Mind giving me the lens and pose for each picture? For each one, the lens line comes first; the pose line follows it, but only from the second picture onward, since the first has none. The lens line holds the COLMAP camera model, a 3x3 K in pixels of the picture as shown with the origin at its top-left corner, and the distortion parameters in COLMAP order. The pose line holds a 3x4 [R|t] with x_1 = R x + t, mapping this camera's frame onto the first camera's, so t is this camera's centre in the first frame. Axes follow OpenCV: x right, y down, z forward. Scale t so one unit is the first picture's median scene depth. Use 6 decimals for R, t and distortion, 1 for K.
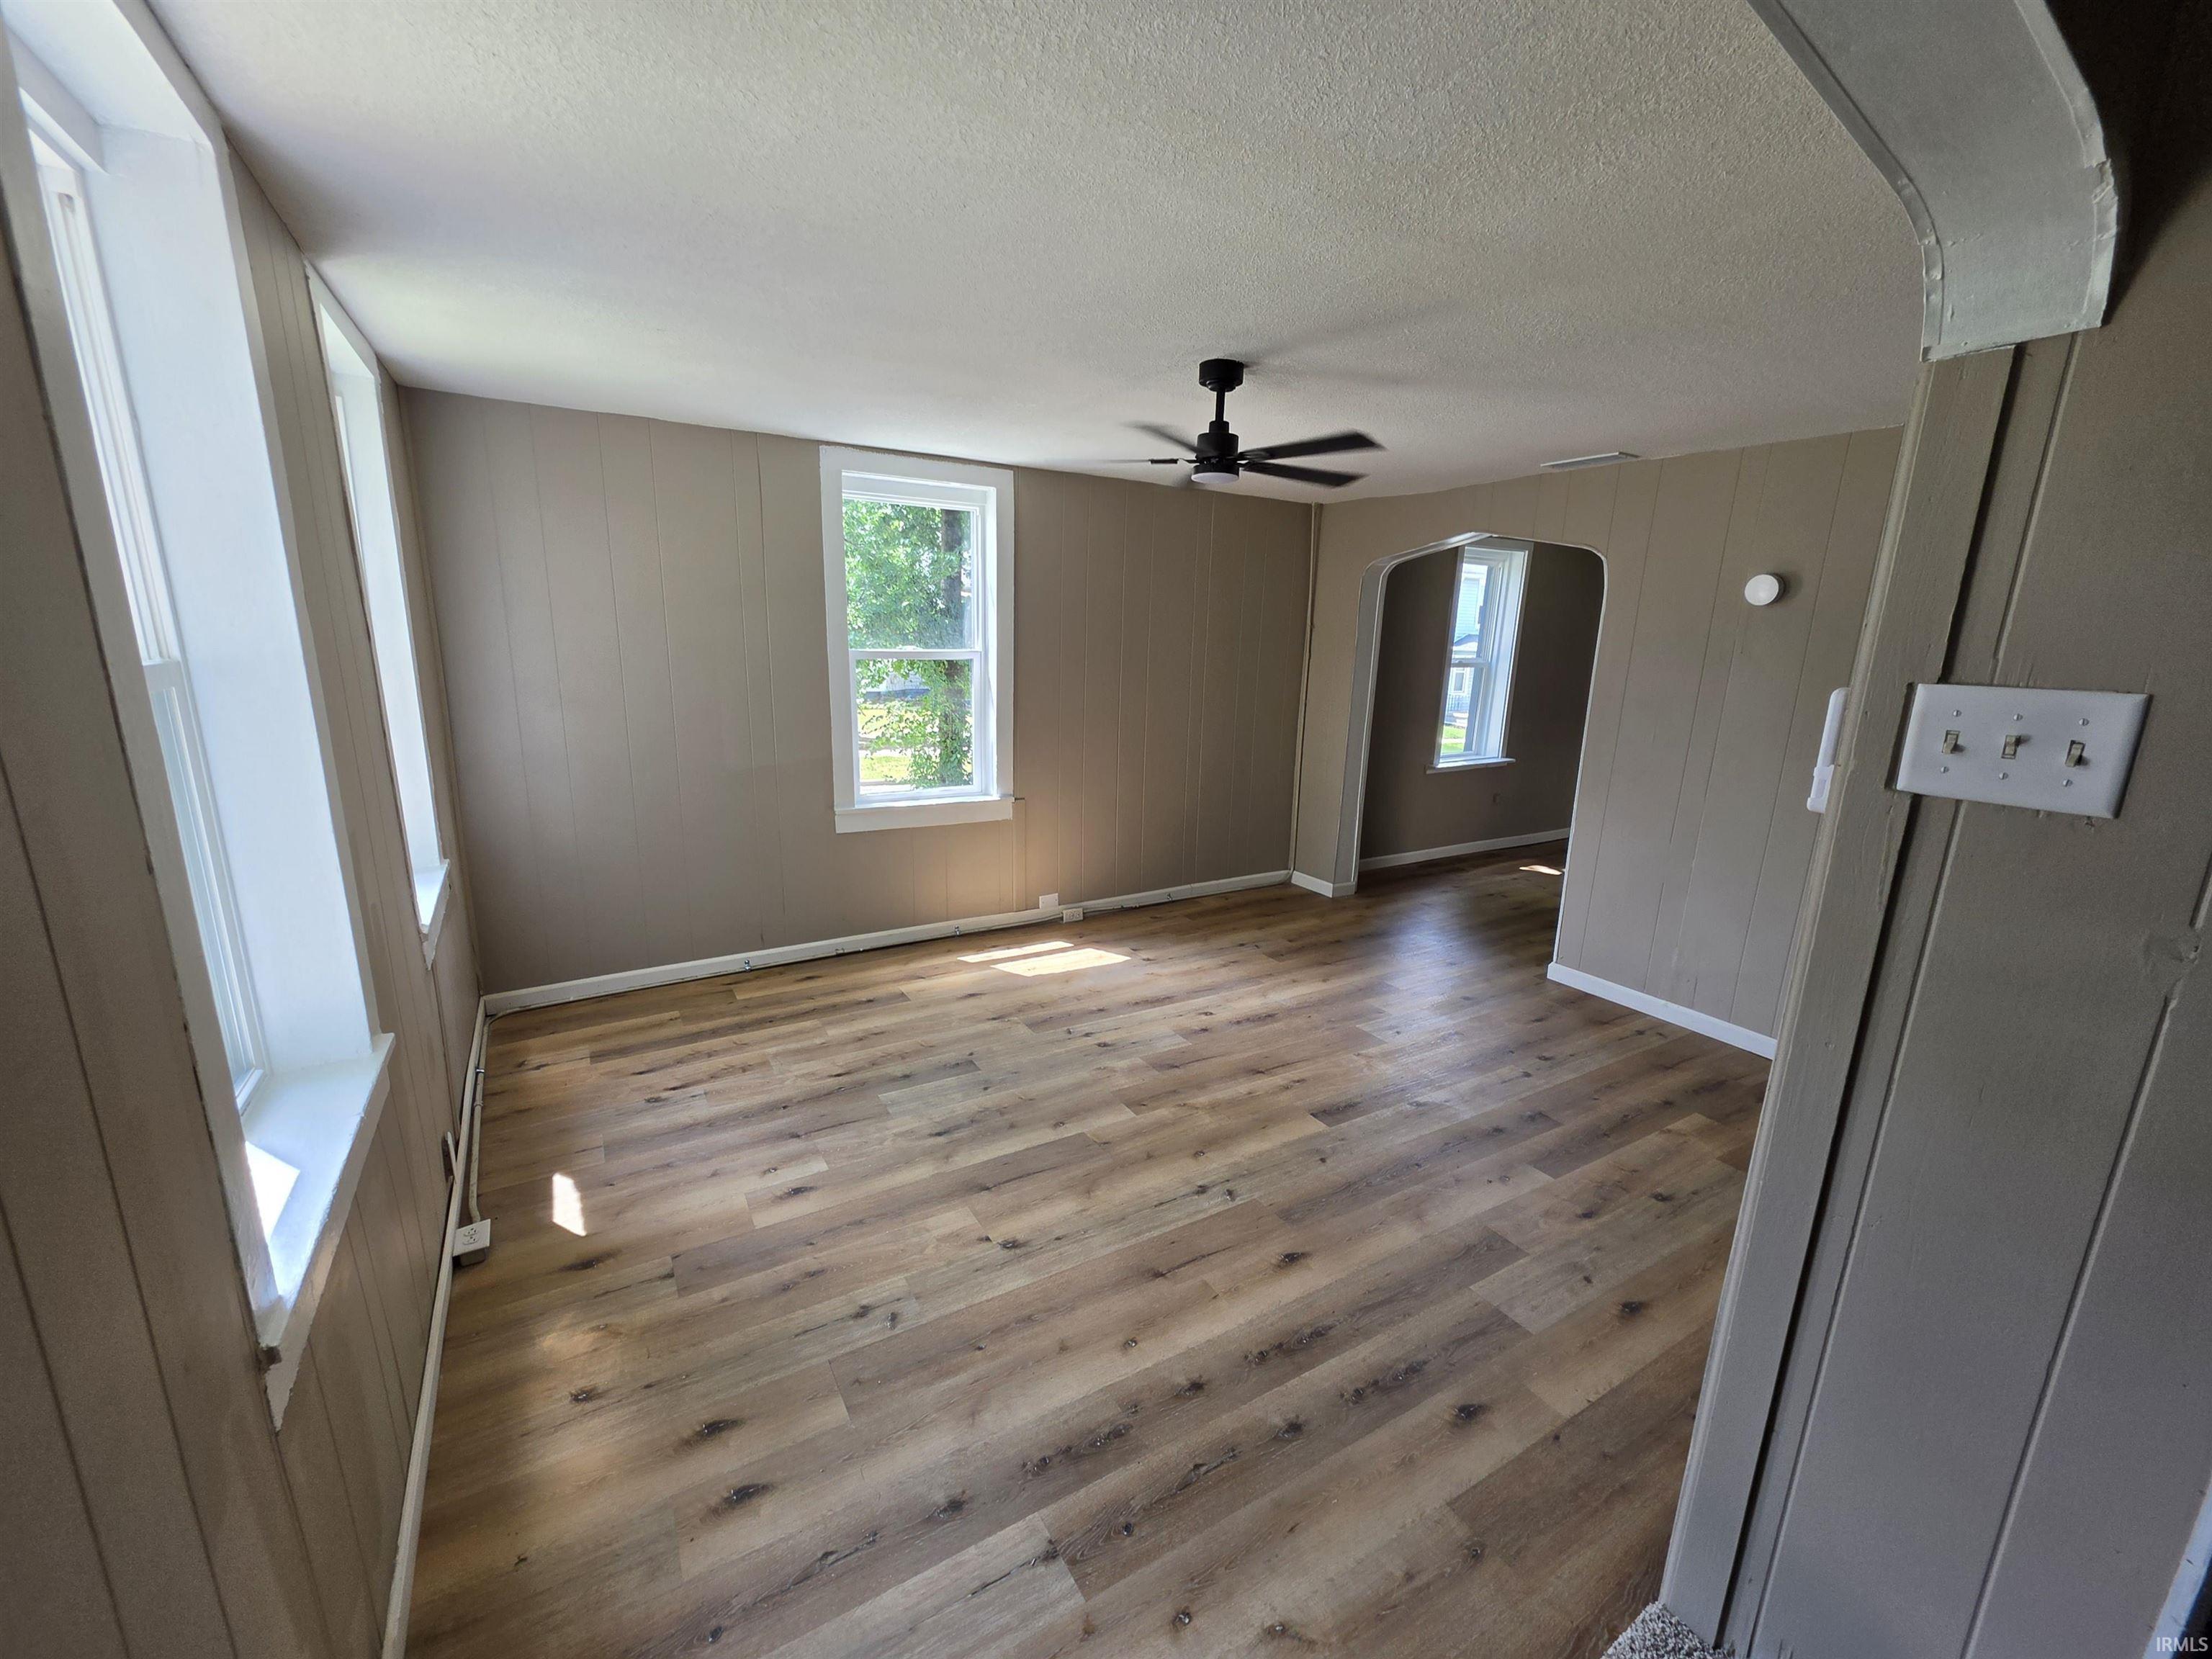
lens RADIAL K [[888.7, 0, 1112.0], [0, 888.7, 832.3], [0, 0, 1]] dist [-0.001319, -0.000039]
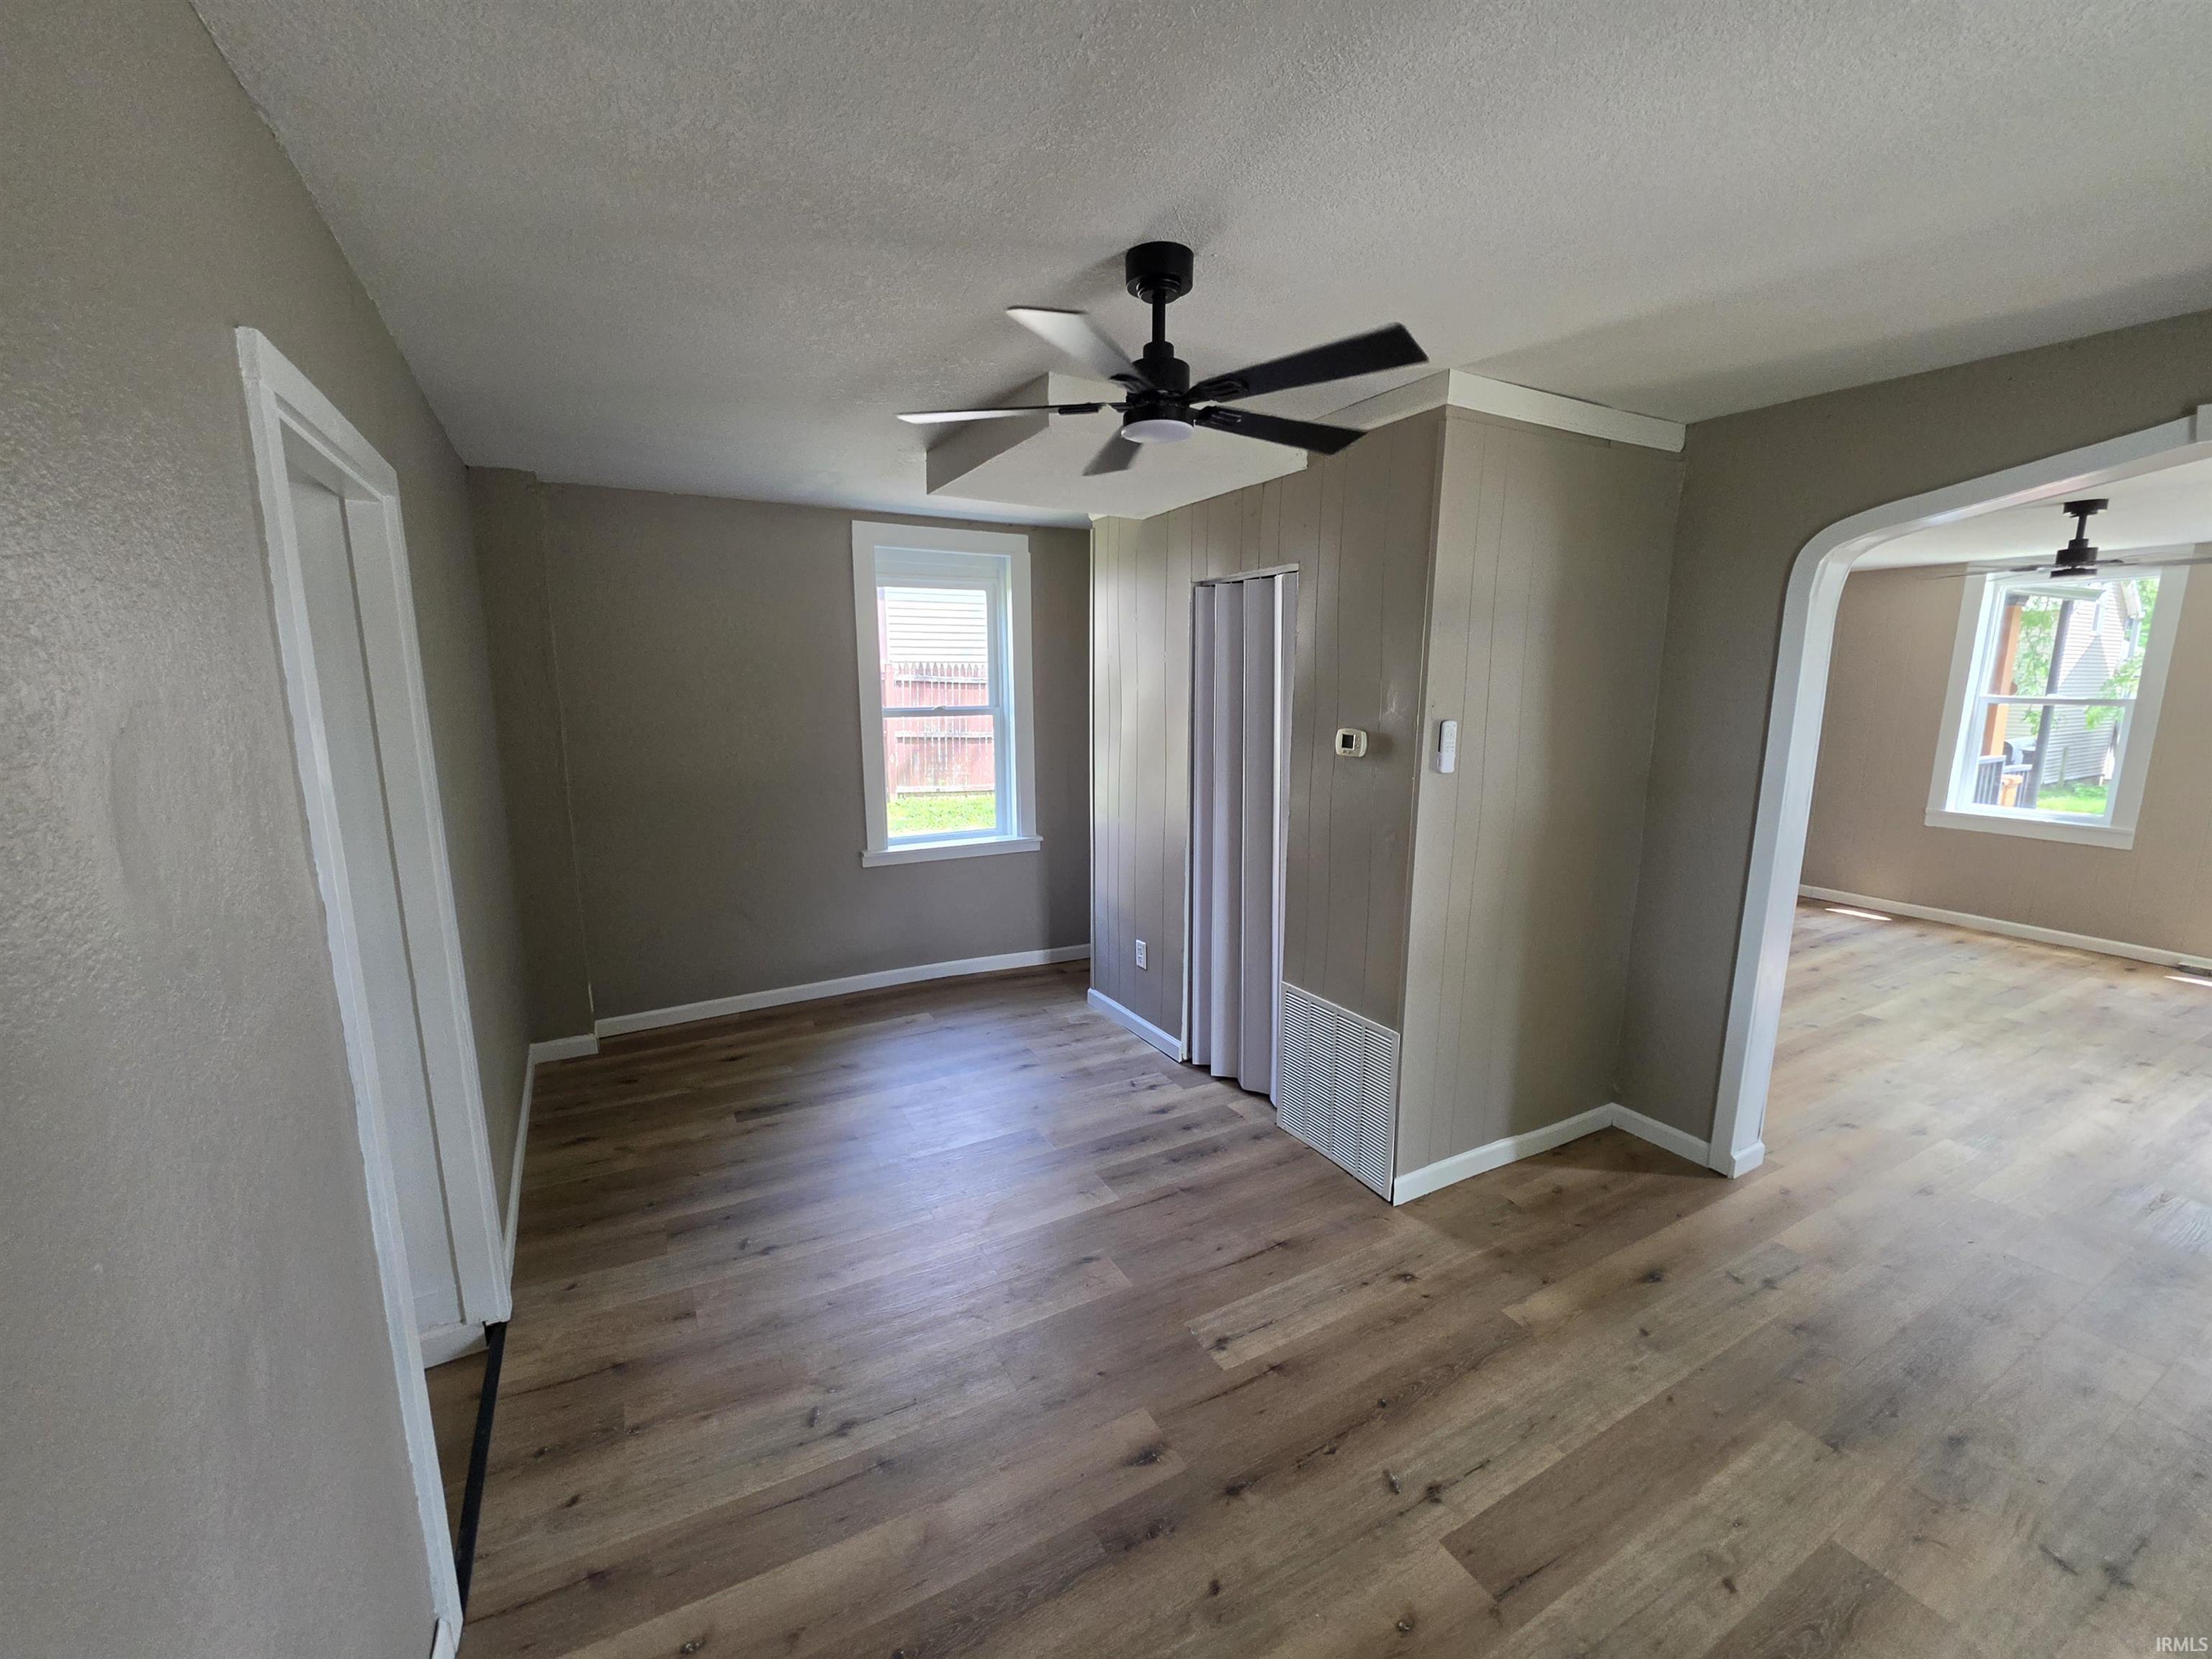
lens RADIAL K [[888.7, 0, 1112.0], [0, 888.7, 832.3], [0, 0, 1]] dist [-0.001319, -0.000039]
pose [[-0.998833, -0.034511, 0.033795, 1.340906], [-0.018846, 0.922645, 0.385190, -0.454406], [-0.044474, 0.384103, -0.922218, 2.133606]]
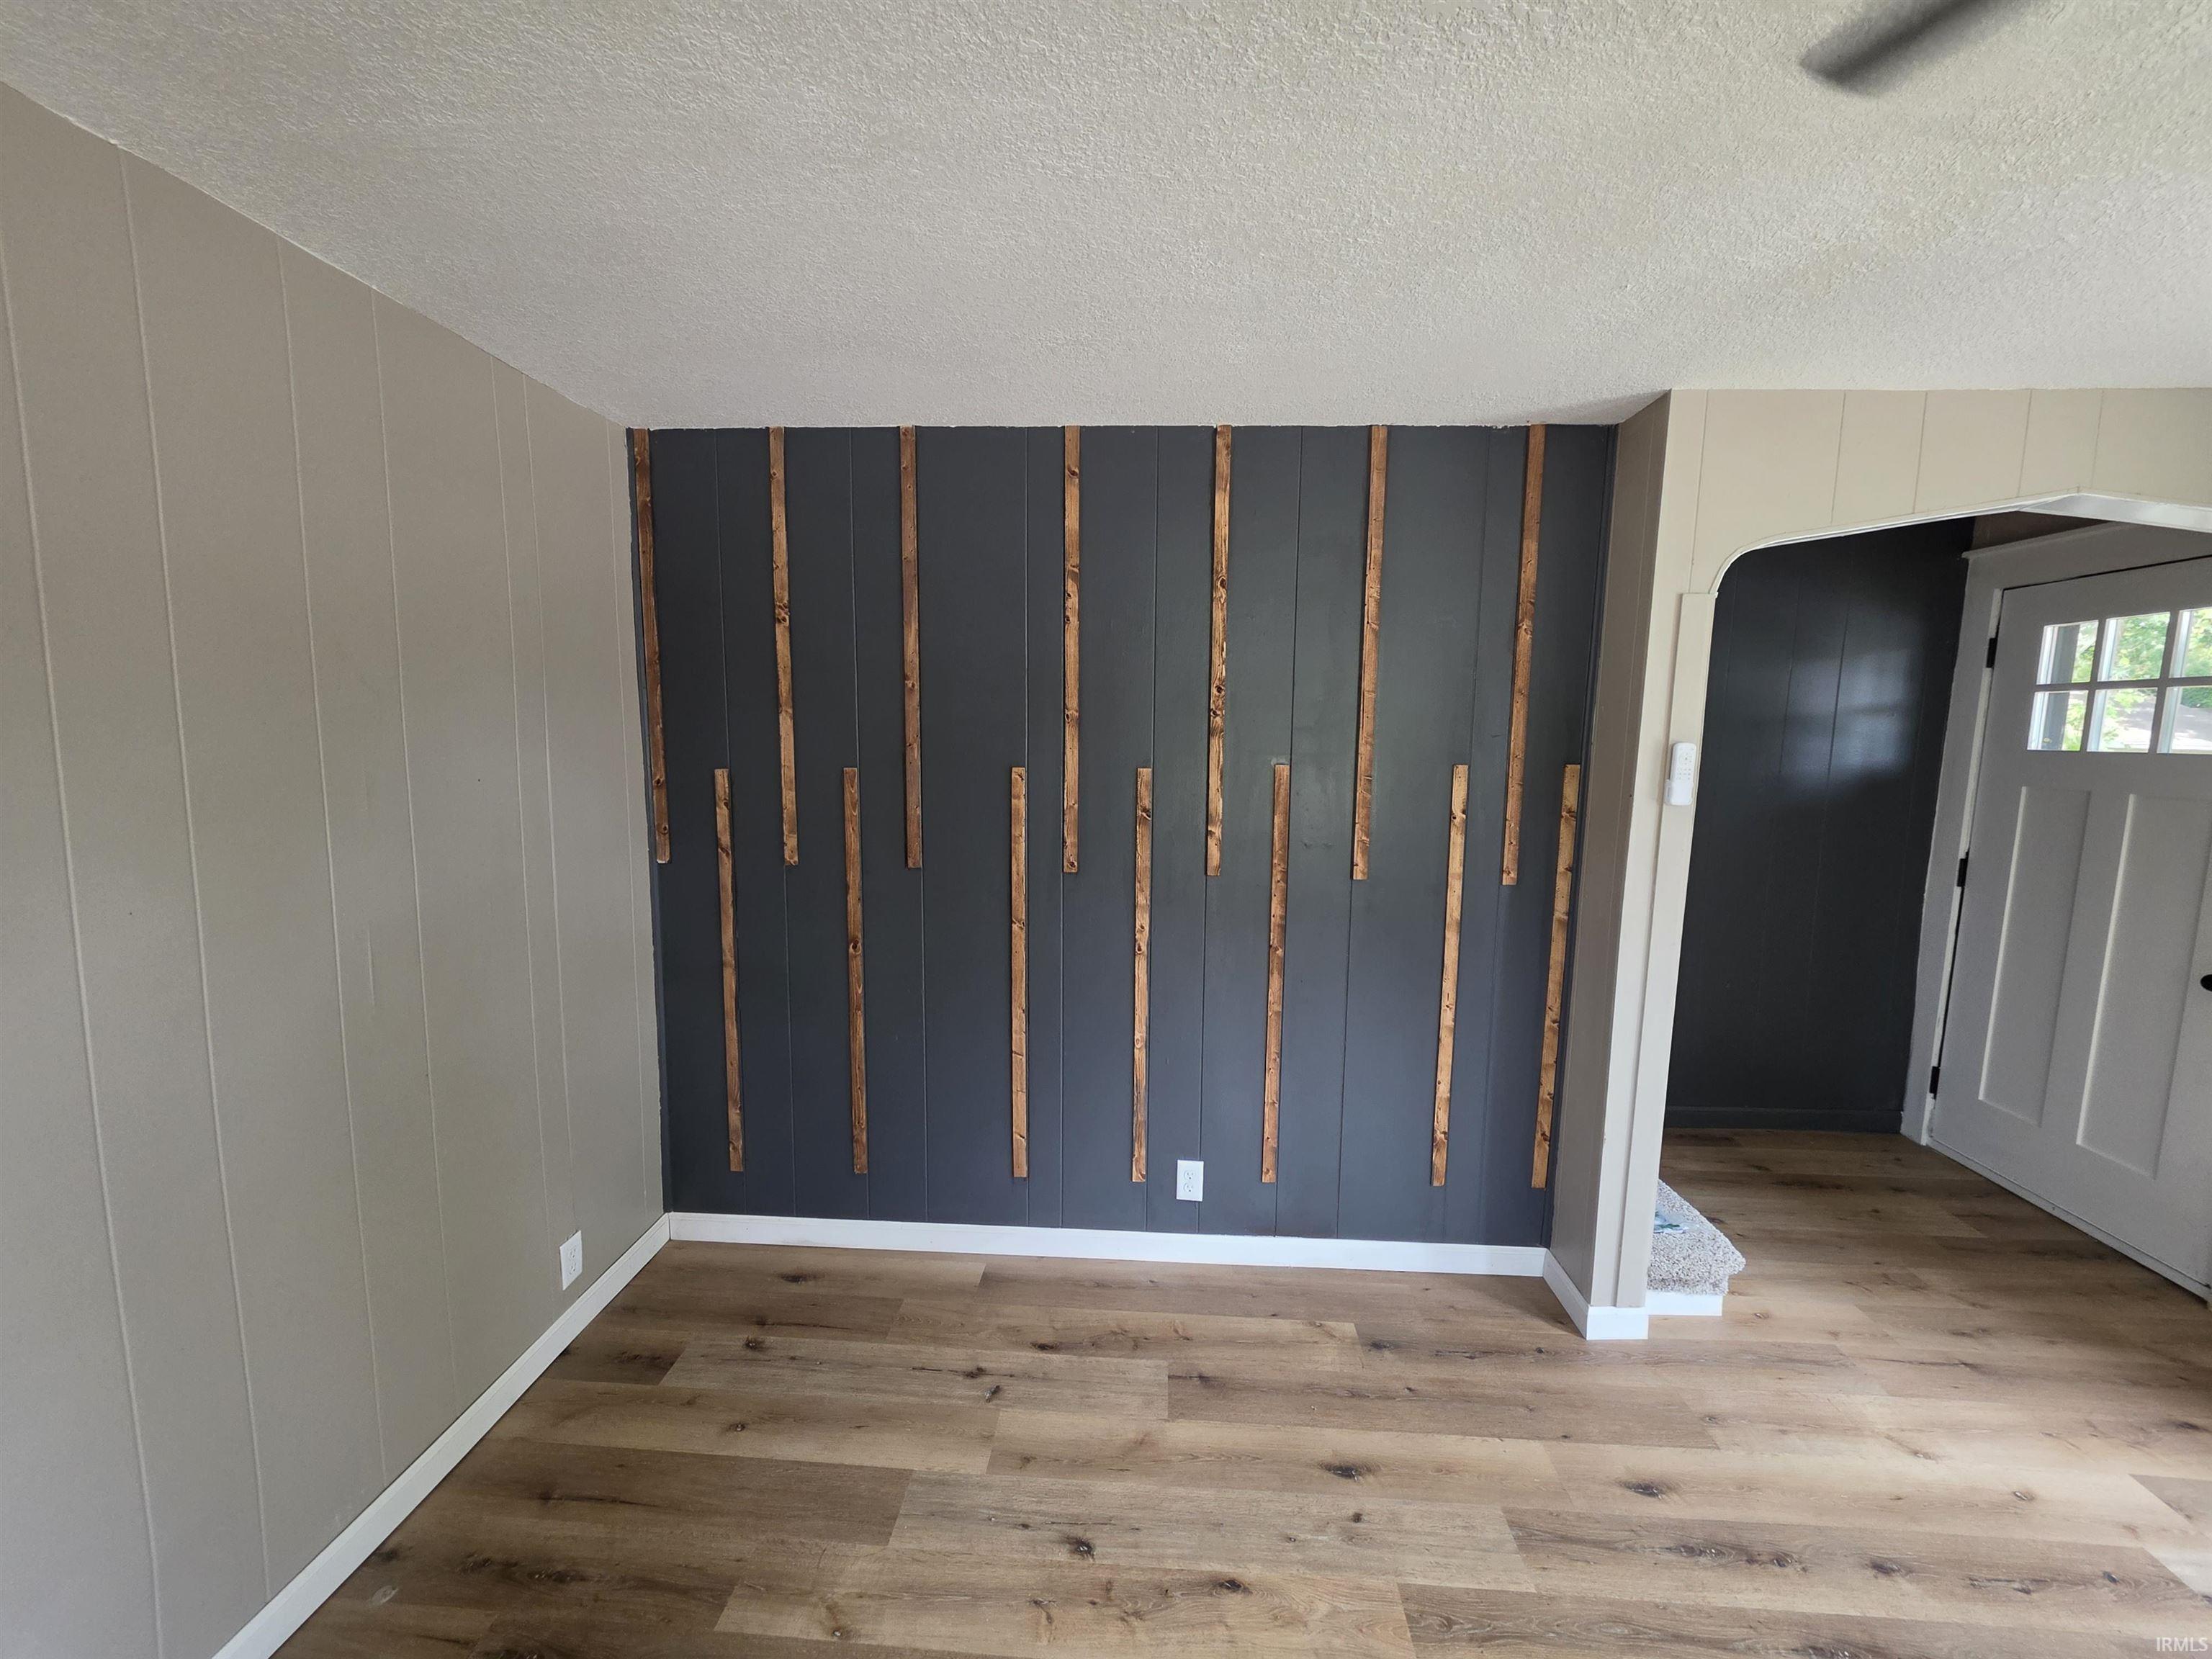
lens RADIAL K [[885.7, 0, 1108.8], [0, 885.7, 827.7], [0, 0, 1]] dist [-0.001872, -0.000152]
pose [[-0.818214, -0.107188, 0.564834, 0.243134], [0.089541, 0.946718, 0.309367, -0.234749], [-0.567899, 0.303704, -0.765020, 1.095399]]
